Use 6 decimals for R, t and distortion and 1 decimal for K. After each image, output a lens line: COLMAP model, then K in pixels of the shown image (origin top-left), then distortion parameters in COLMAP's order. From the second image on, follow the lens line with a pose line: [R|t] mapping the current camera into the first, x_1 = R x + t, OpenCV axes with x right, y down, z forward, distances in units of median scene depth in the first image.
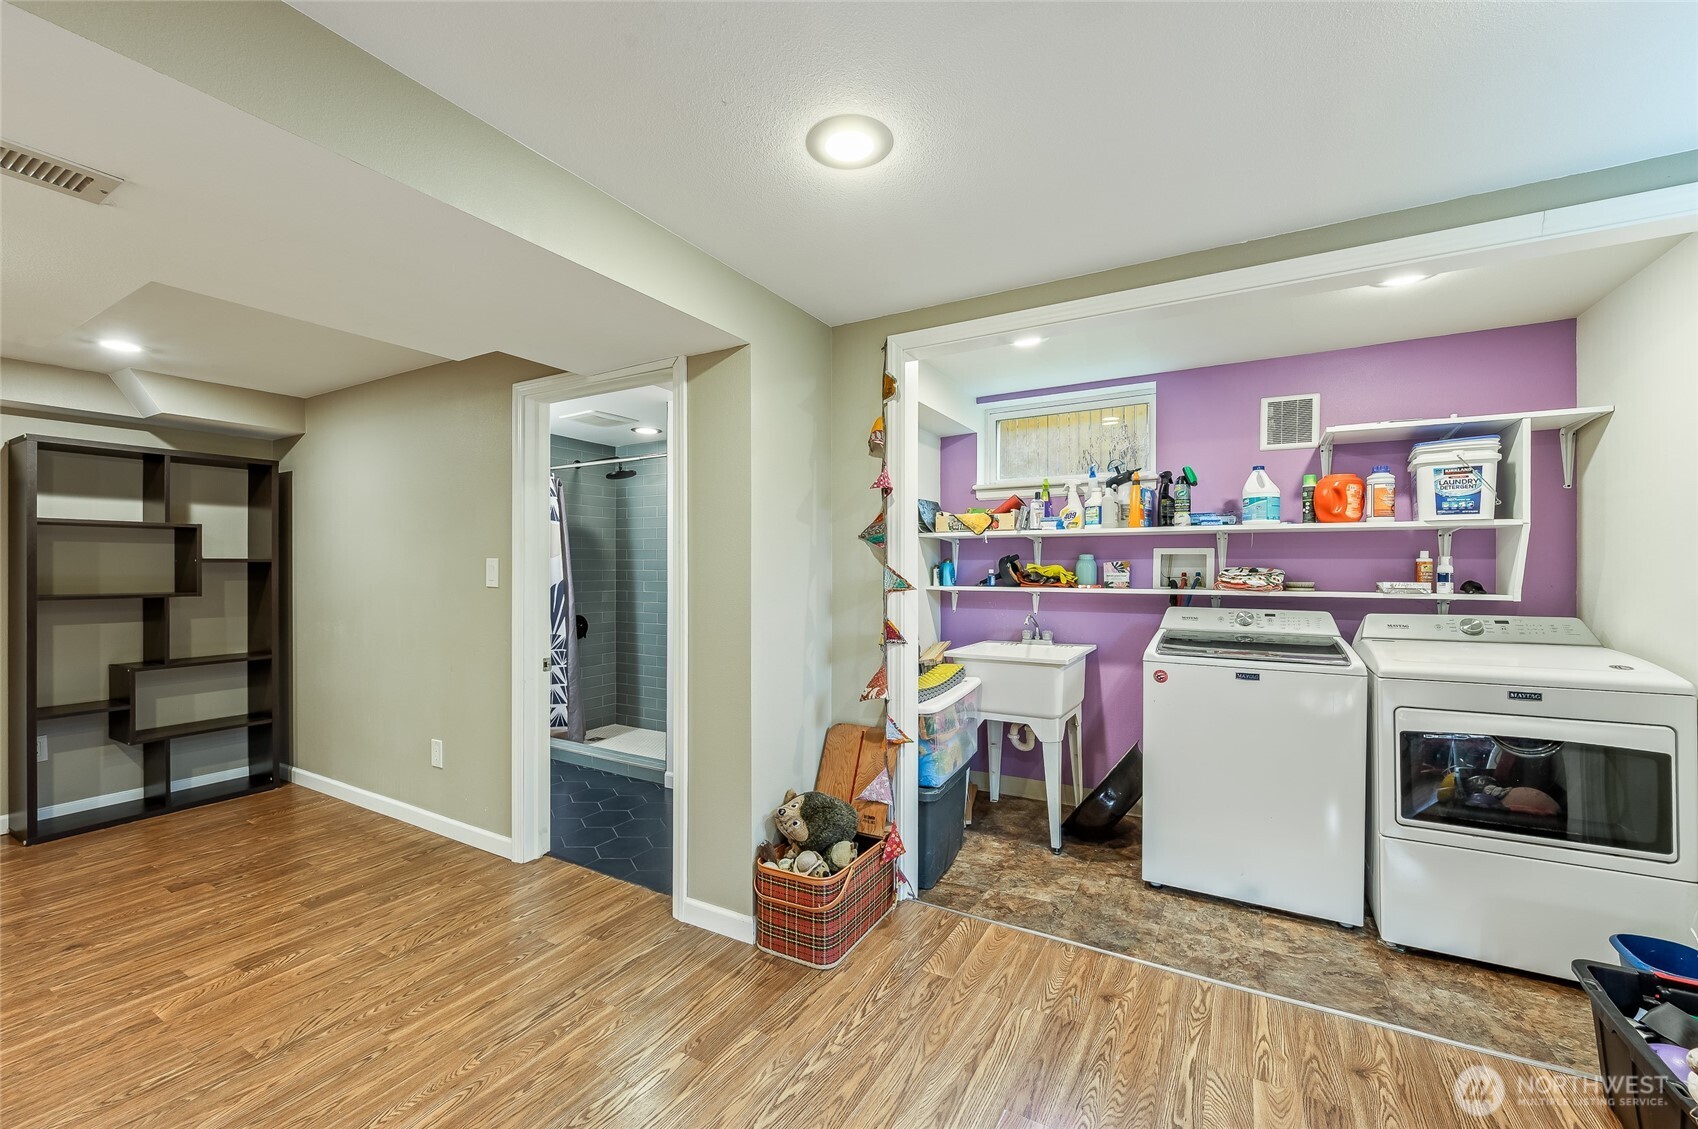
lens RADIAL K [[680.5, 0, 822.7], [0, 680.5, 567.8], [0, 0, 1]] dist [0.000214, -0.000474]
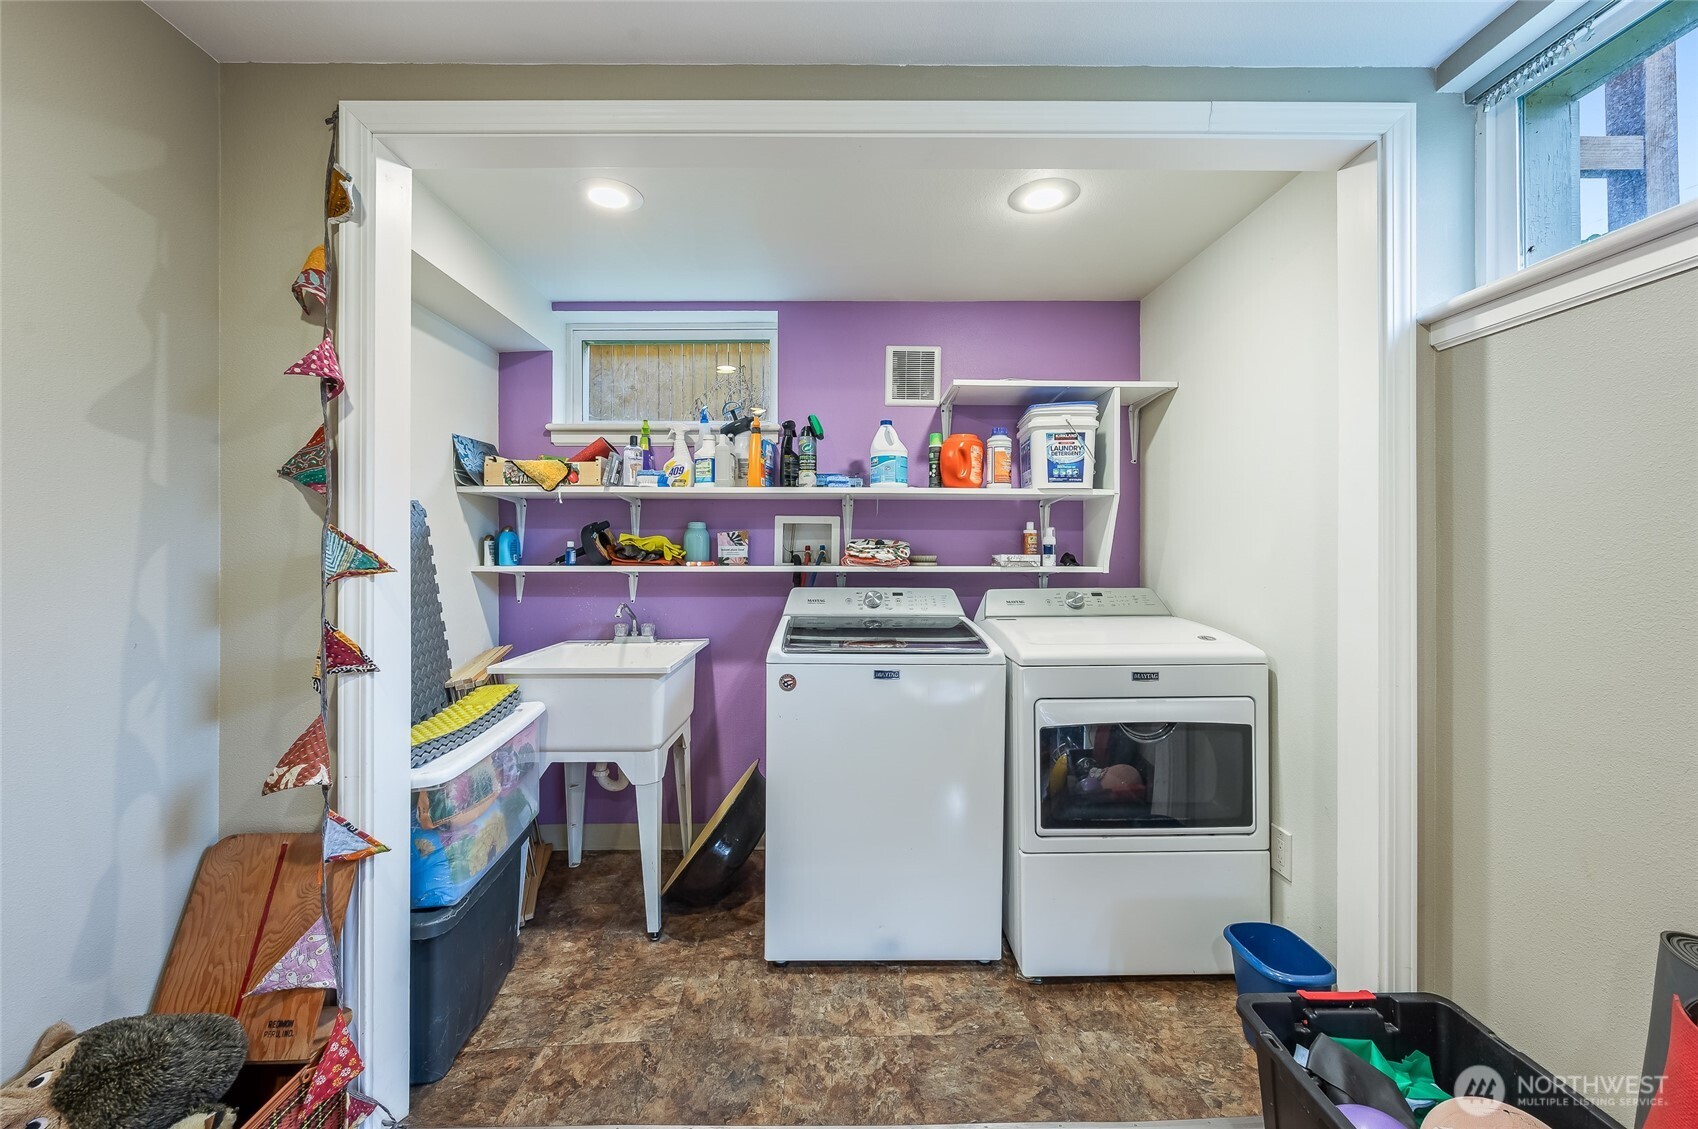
lens RADIAL K [[680.5, 0, 816.5], [0, 680.5, 544.8], [0, 0, 1]] dist [0.000214, -0.000474]
pose [[0.862757, 0.002401, 0.505612, 0.143742], [0.000126, 0.999988, -0.004962, 0.012296], [-0.505618, 0.004345, 0.862746, 0.333136]]
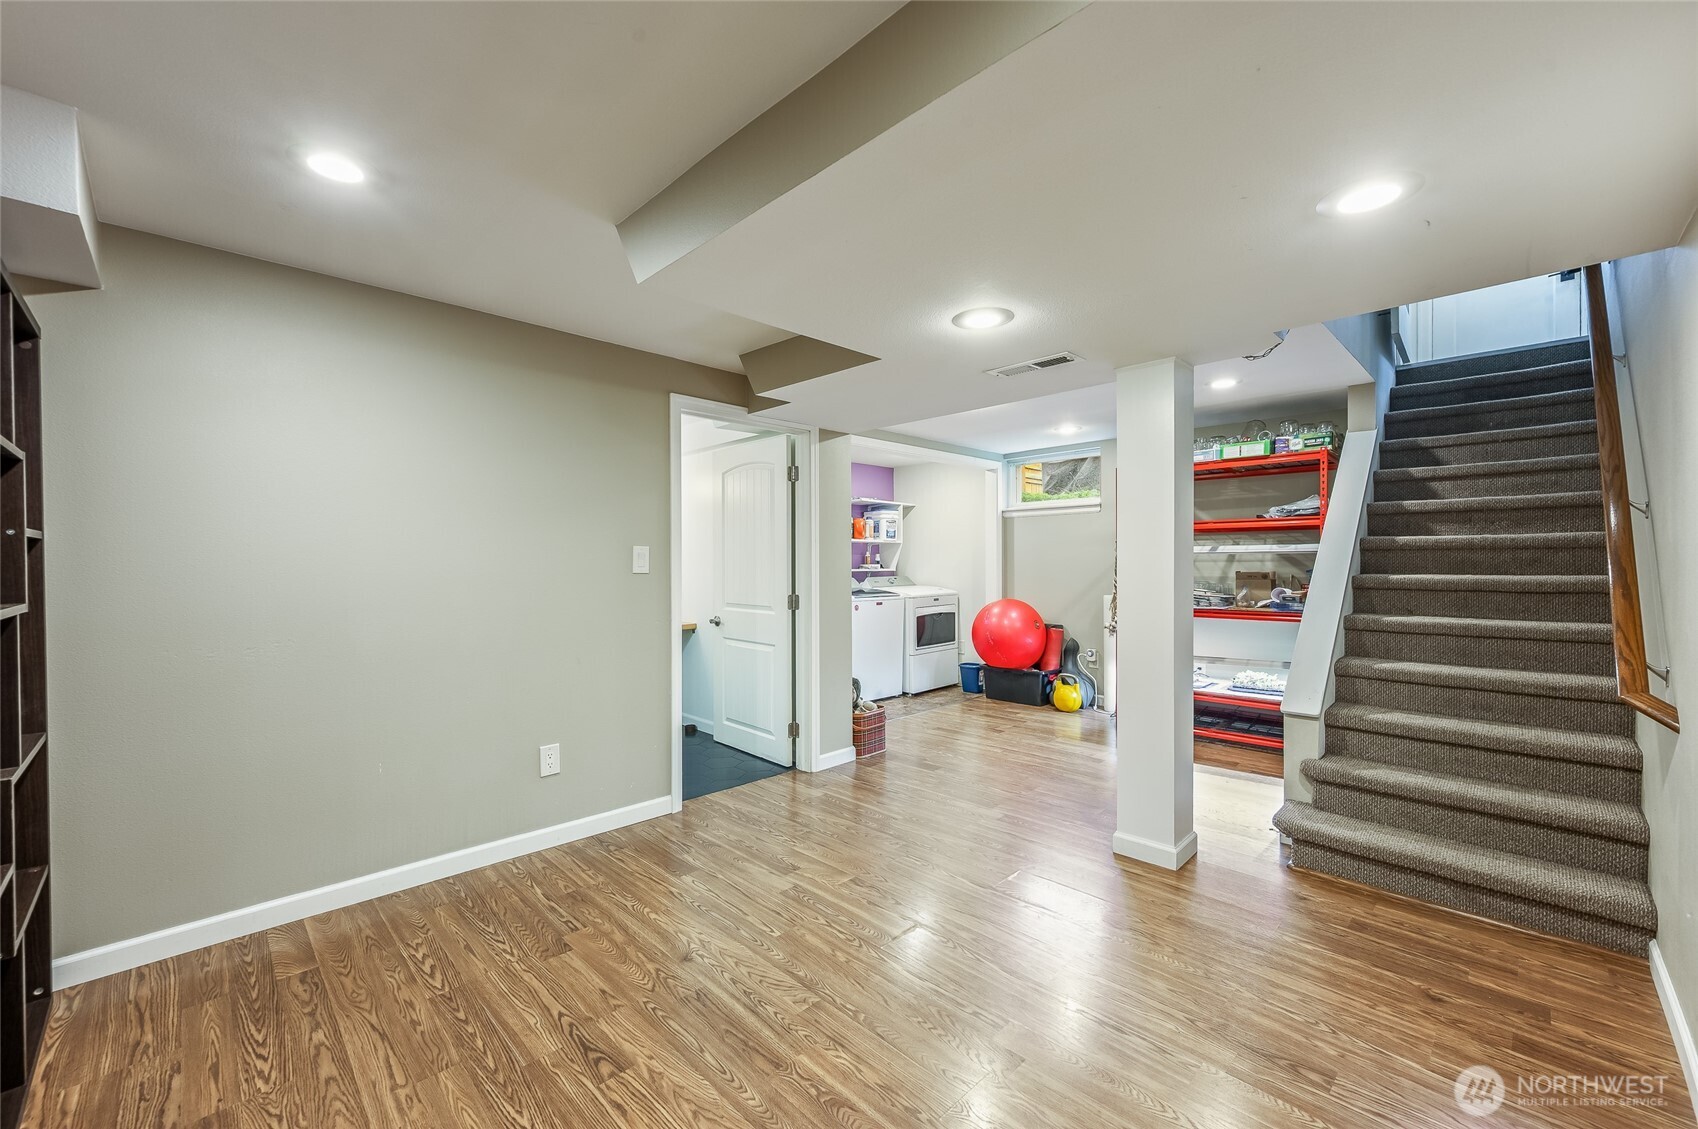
lens RADIAL K [[680.5, 0, 838.4], [0, 680.5, 577.8], [0, 0, 1]] dist [0.000214, -0.000474]
pose [[0.271055, -0.023079, 0.962287, -1.589616], [0.000515, 0.999716, 0.023832, 0.010778], [-0.962564, -0.005964, 0.270990, 0.453496]]
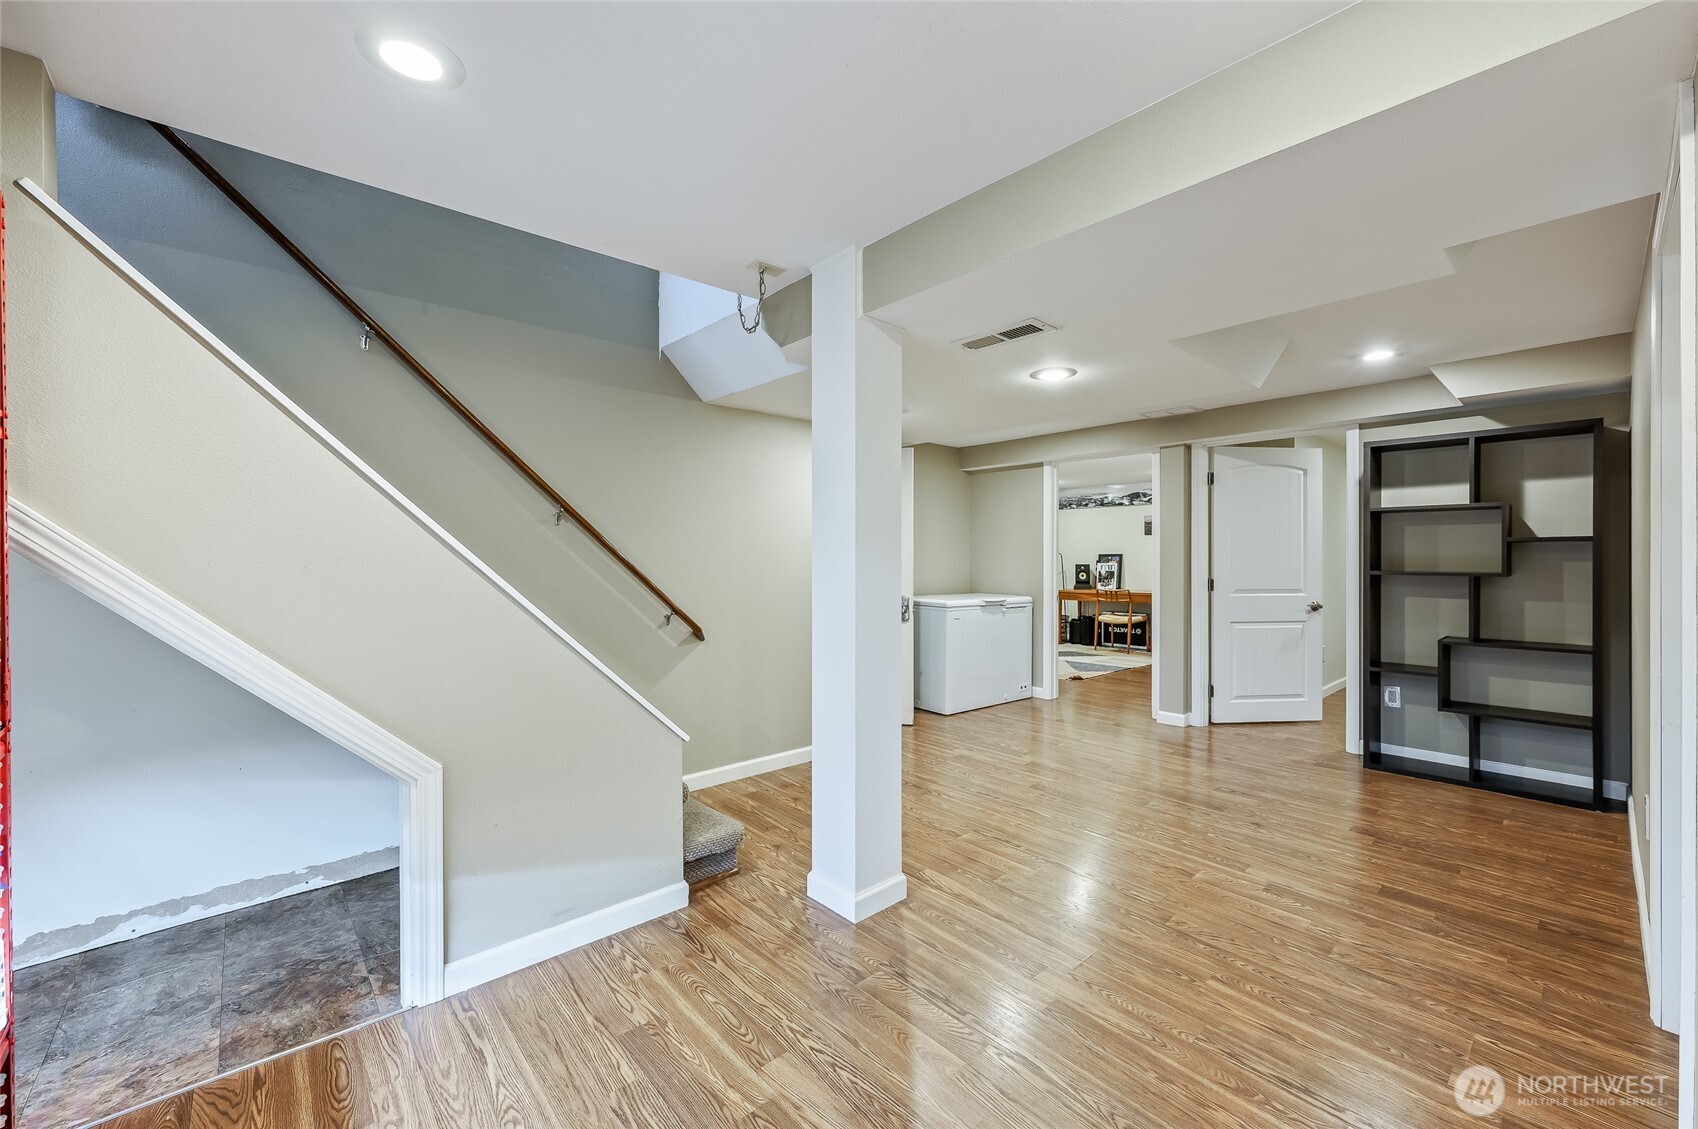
lens RADIAL K [[680.5, 0, 843.7], [0, 680.5, 541.6], [0, 0, 1]] dist [0.000214, -0.000474]
pose [[-0.308821, -0.018296, -0.950944, 0.385963], [0.004147, 0.999780, -0.020582, 0.010684], [0.951111, -0.010299, -0.308677, 0.526883]]
